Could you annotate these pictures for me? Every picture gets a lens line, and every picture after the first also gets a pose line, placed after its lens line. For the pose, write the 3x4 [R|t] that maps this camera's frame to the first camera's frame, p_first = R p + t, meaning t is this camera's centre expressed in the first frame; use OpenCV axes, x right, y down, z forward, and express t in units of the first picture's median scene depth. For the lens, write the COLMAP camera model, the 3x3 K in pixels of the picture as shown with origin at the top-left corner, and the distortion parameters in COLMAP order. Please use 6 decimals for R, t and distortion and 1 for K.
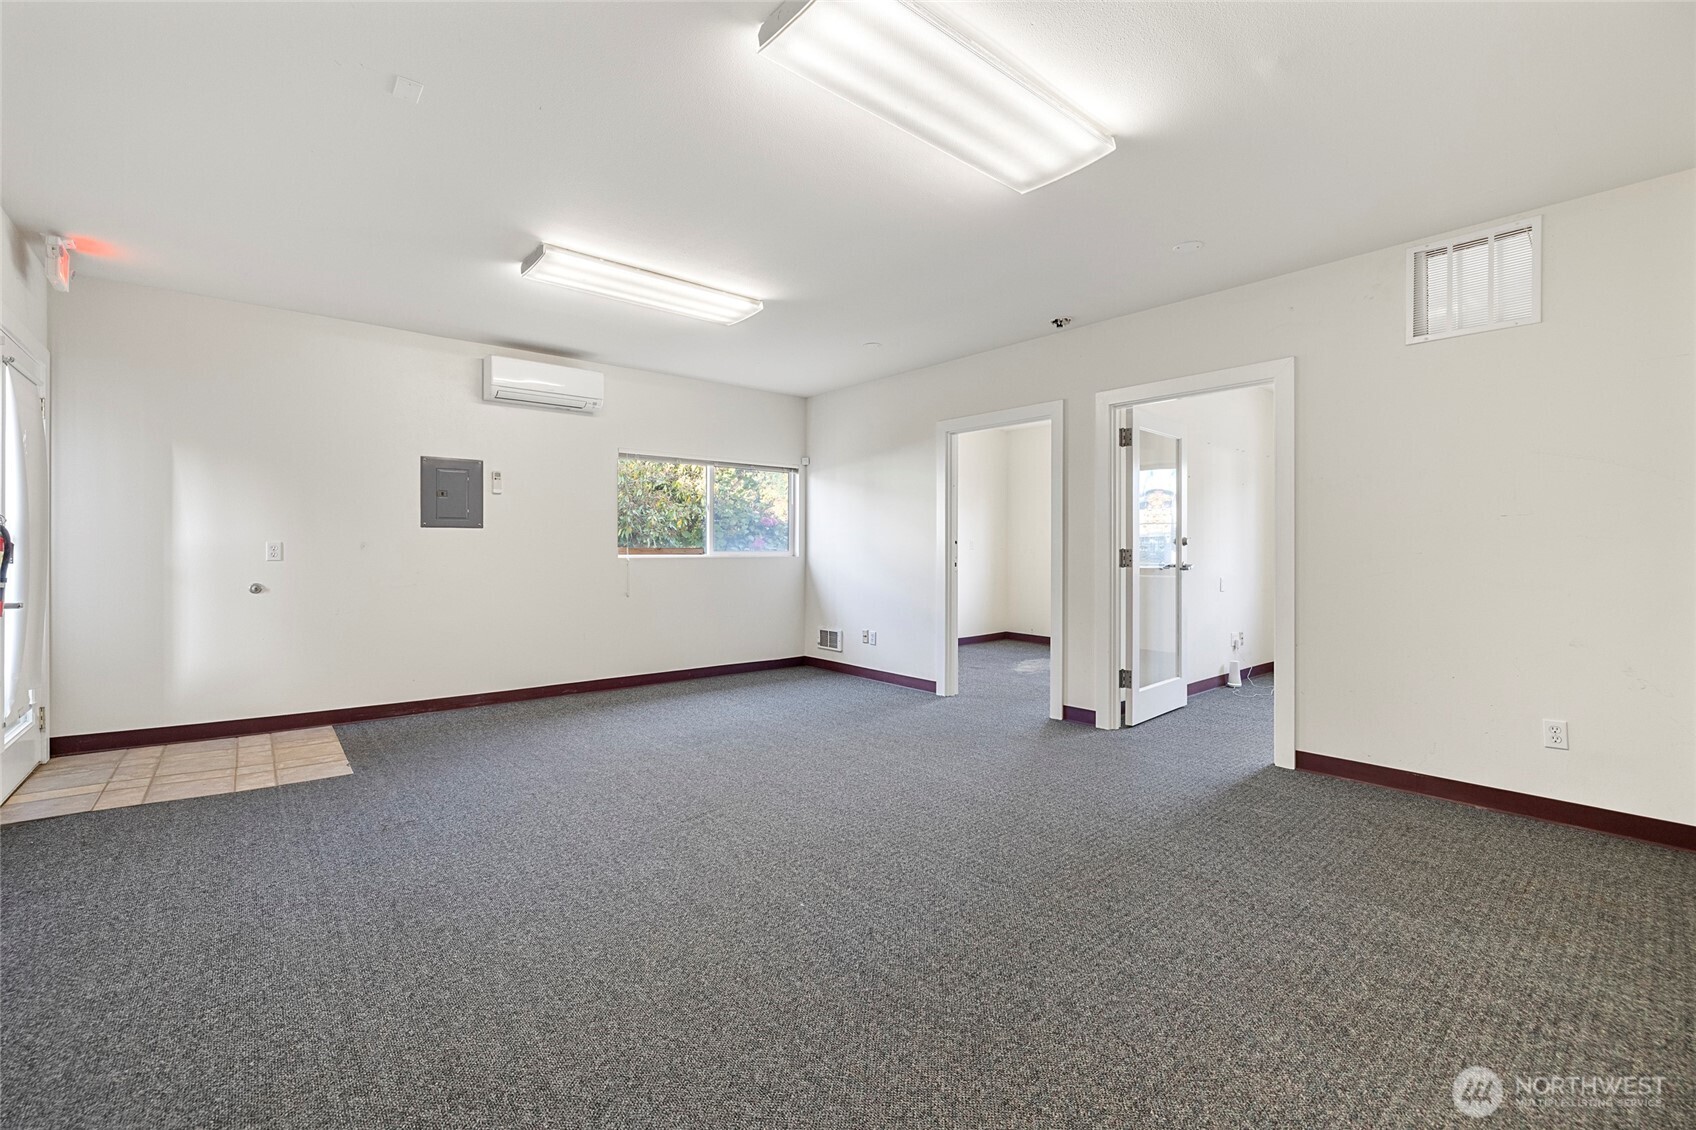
lens RADIAL K [[716.4, 0, 835.3], [0, 716.4, 559.1], [0, 0, 1]] dist [-0.000421, -0.000260]
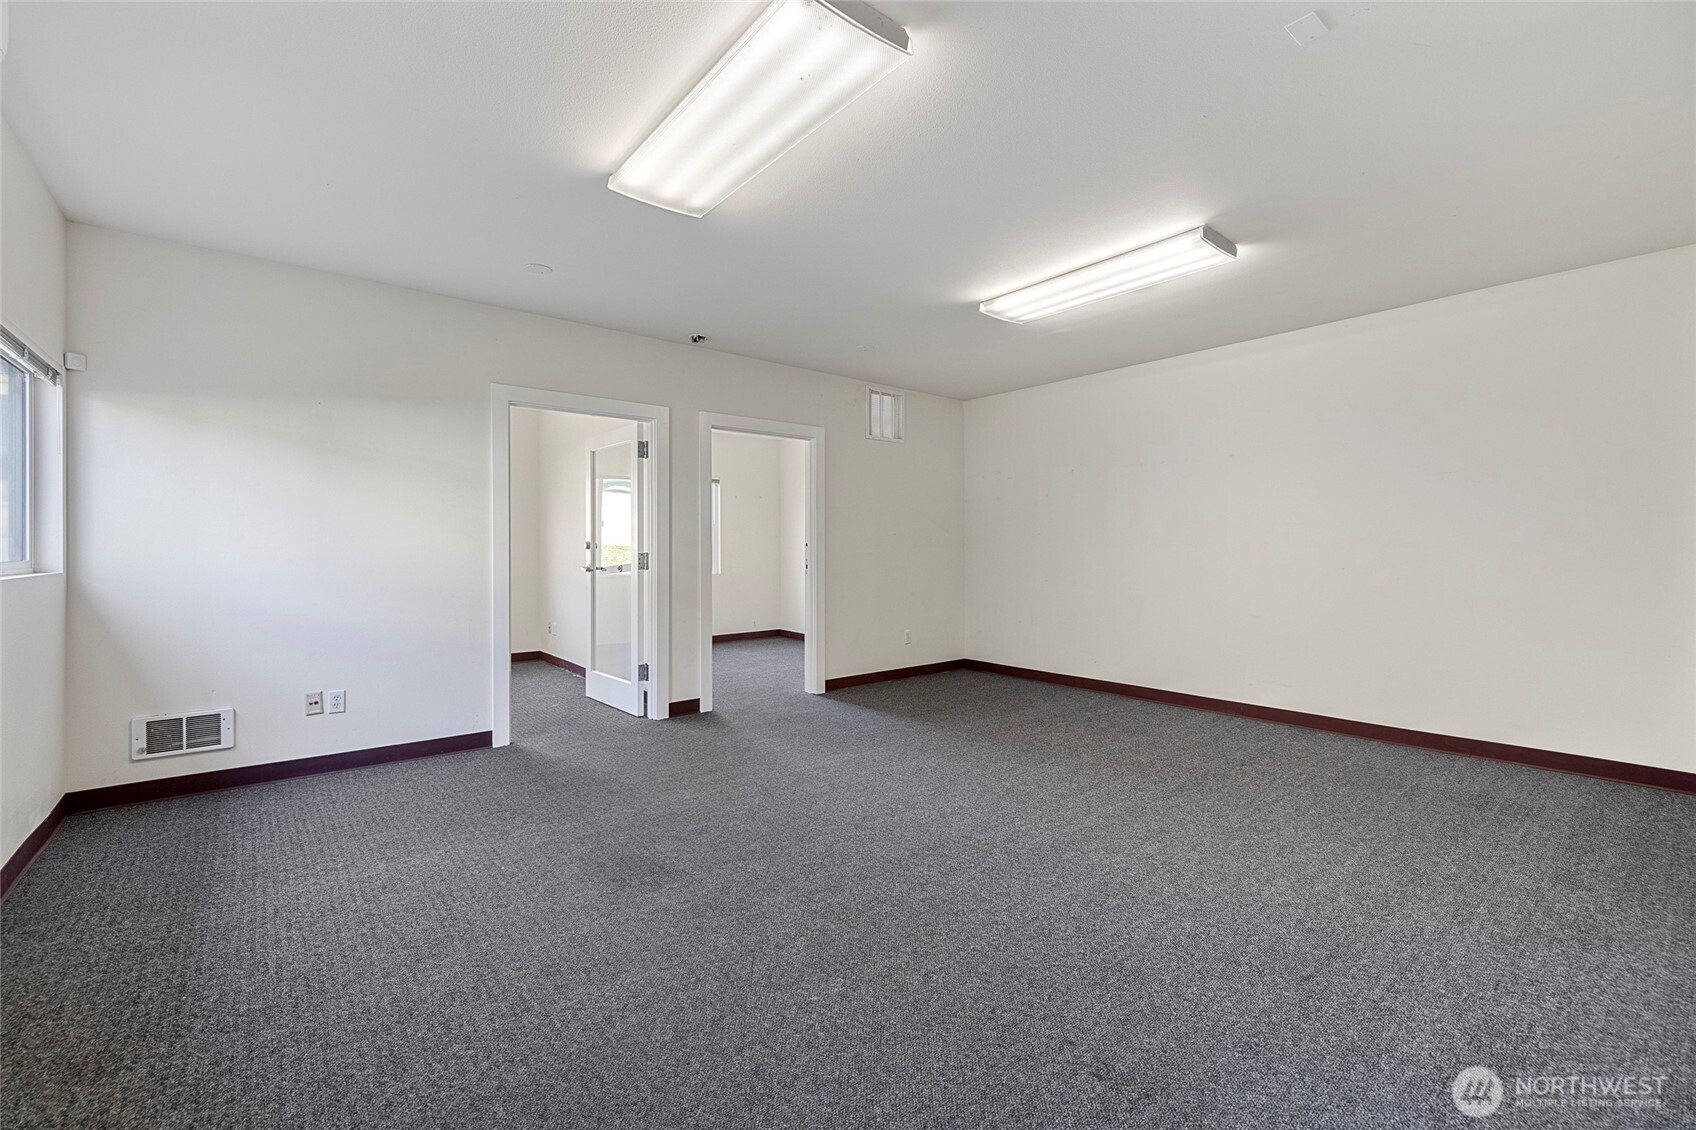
lens RADIAL K [[716.4, 0, 835.8], [0, 716.4, 551.7], [0, 0, 1]] dist [-0.000421, -0.000260]
pose [[0.004602, -0.005470, 0.999974, -0.782540], [0.015850, 0.999860, 0.005396, -0.017498], [-0.999864, 0.015825, 0.004688, 0.828003]]
